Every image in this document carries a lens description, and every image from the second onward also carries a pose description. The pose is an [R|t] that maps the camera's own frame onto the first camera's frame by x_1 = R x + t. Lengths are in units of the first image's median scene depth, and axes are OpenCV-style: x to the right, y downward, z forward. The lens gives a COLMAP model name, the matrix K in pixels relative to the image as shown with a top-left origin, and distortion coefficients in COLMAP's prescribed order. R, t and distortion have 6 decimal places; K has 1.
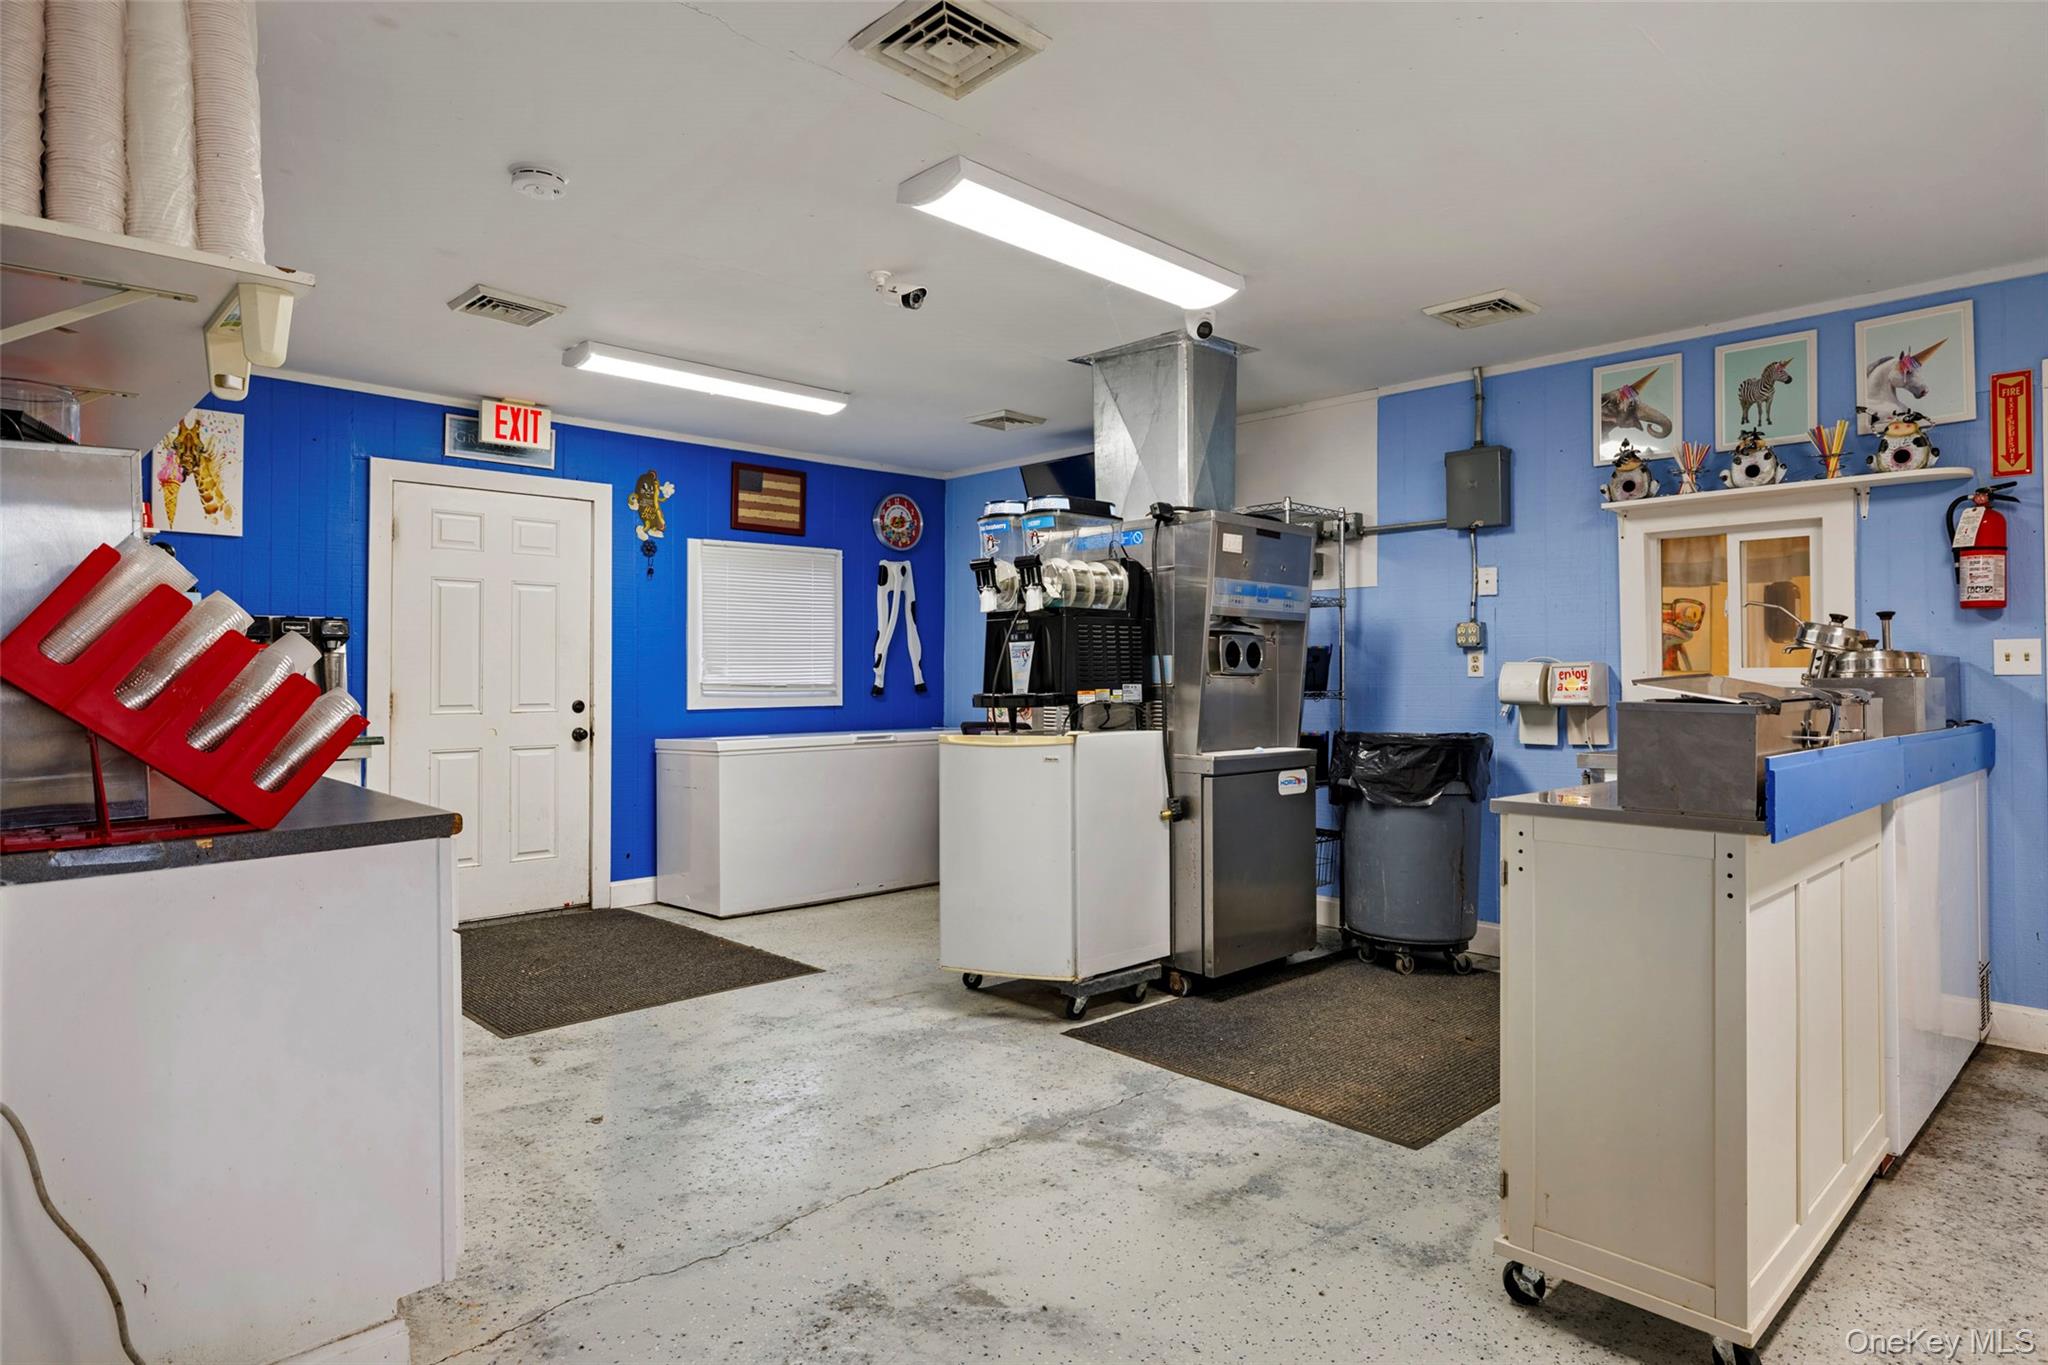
lens RADIAL K [[1150.7, 0, 1020.6], [0, 1150.7, 652.7], [0, 0, 1]] dist [-0.003260, -0.000888]
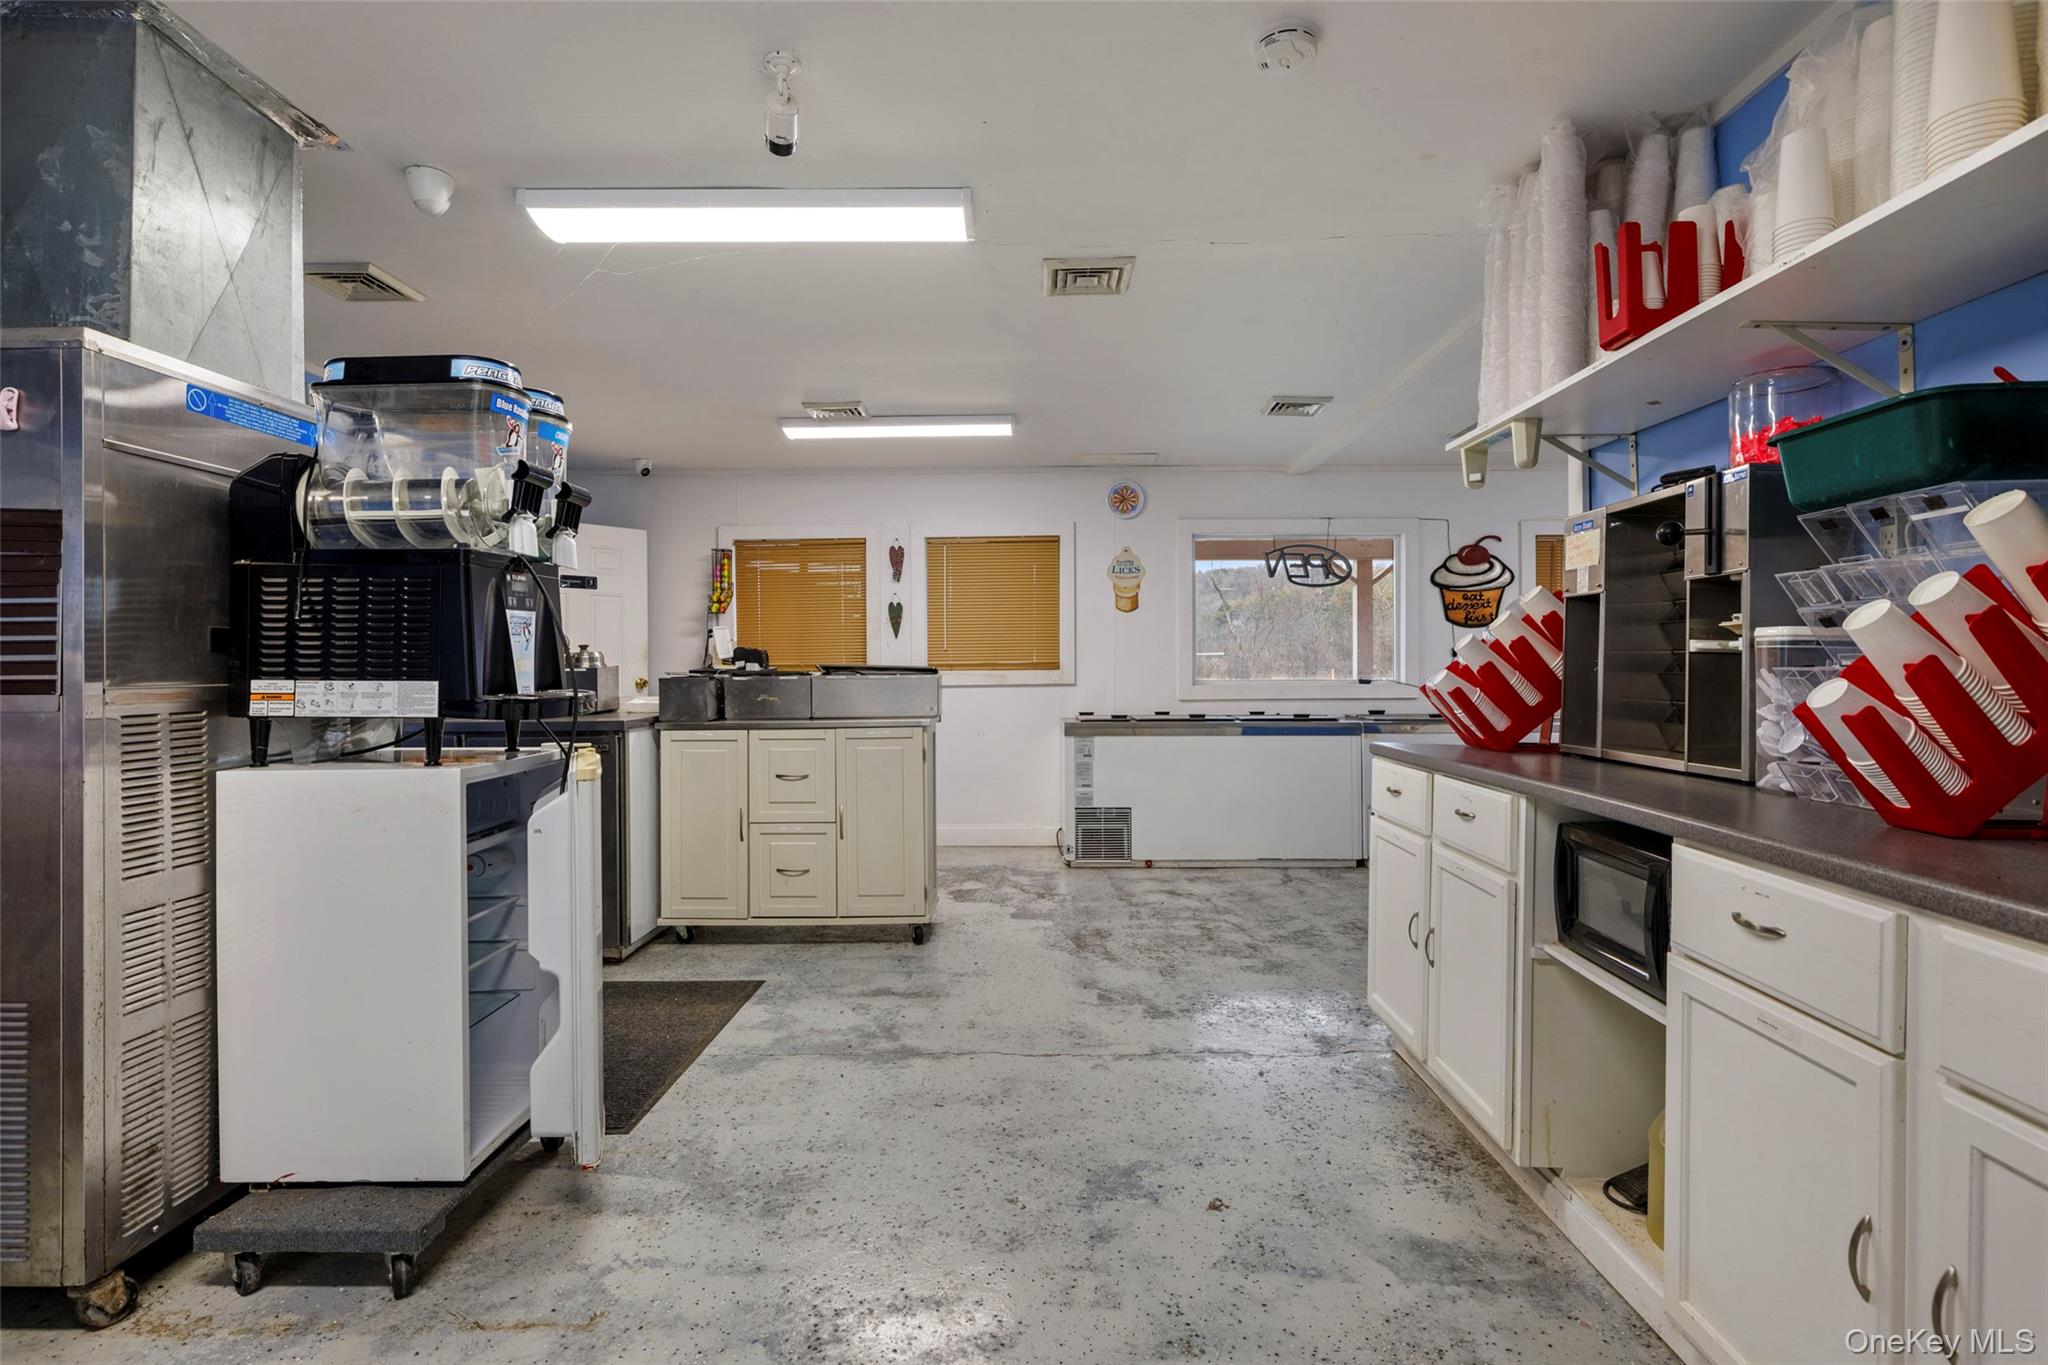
lens RADIAL K [[999.6, 0, 1032.6], [0, 999.6, 656.5], [0, 0, 1]] dist [-0.007119, 0.003266]
pose [[-0.718872, 0.008736, 0.695088, -0.540941], [-0.010405, 0.999674, -0.023326, 0.023570], [-0.695065, -0.024000, -0.718547, 1.128531]]
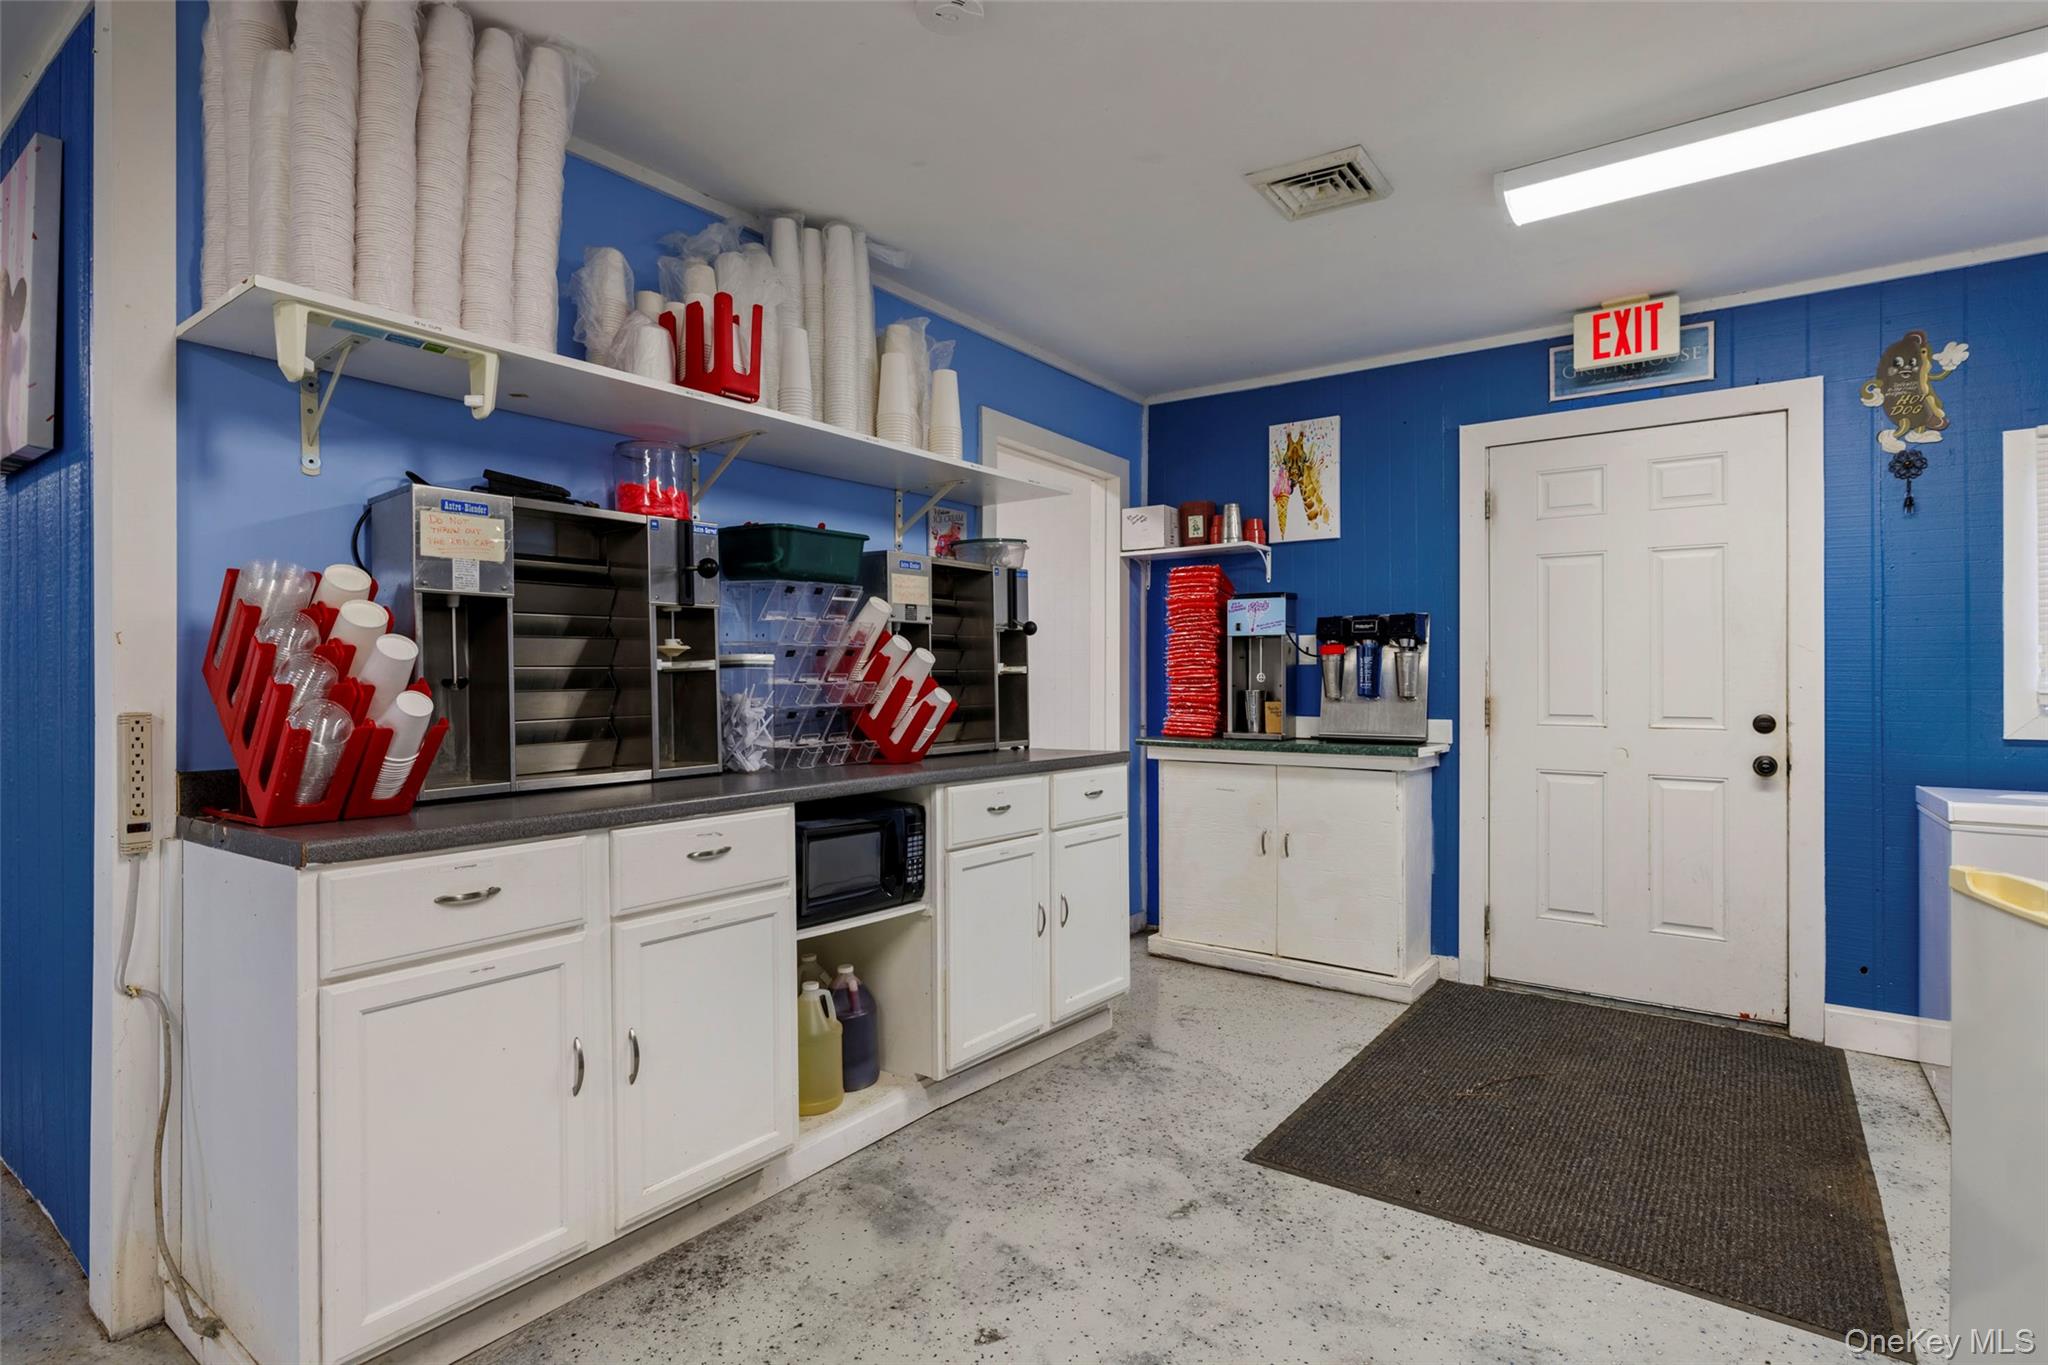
lens RADIAL K [[1010.9, 0, 1024.7], [0, 1010.9, 669.8], [0, 0, 1]] dist [-0.008611, 0.002592]
pose [[0.177123, -0.006016, -0.984170, 0.153845], [0.019779, 0.999801, -0.002552, 0.011739], [0.983990, -0.019014, 0.177207, 0.646758]]
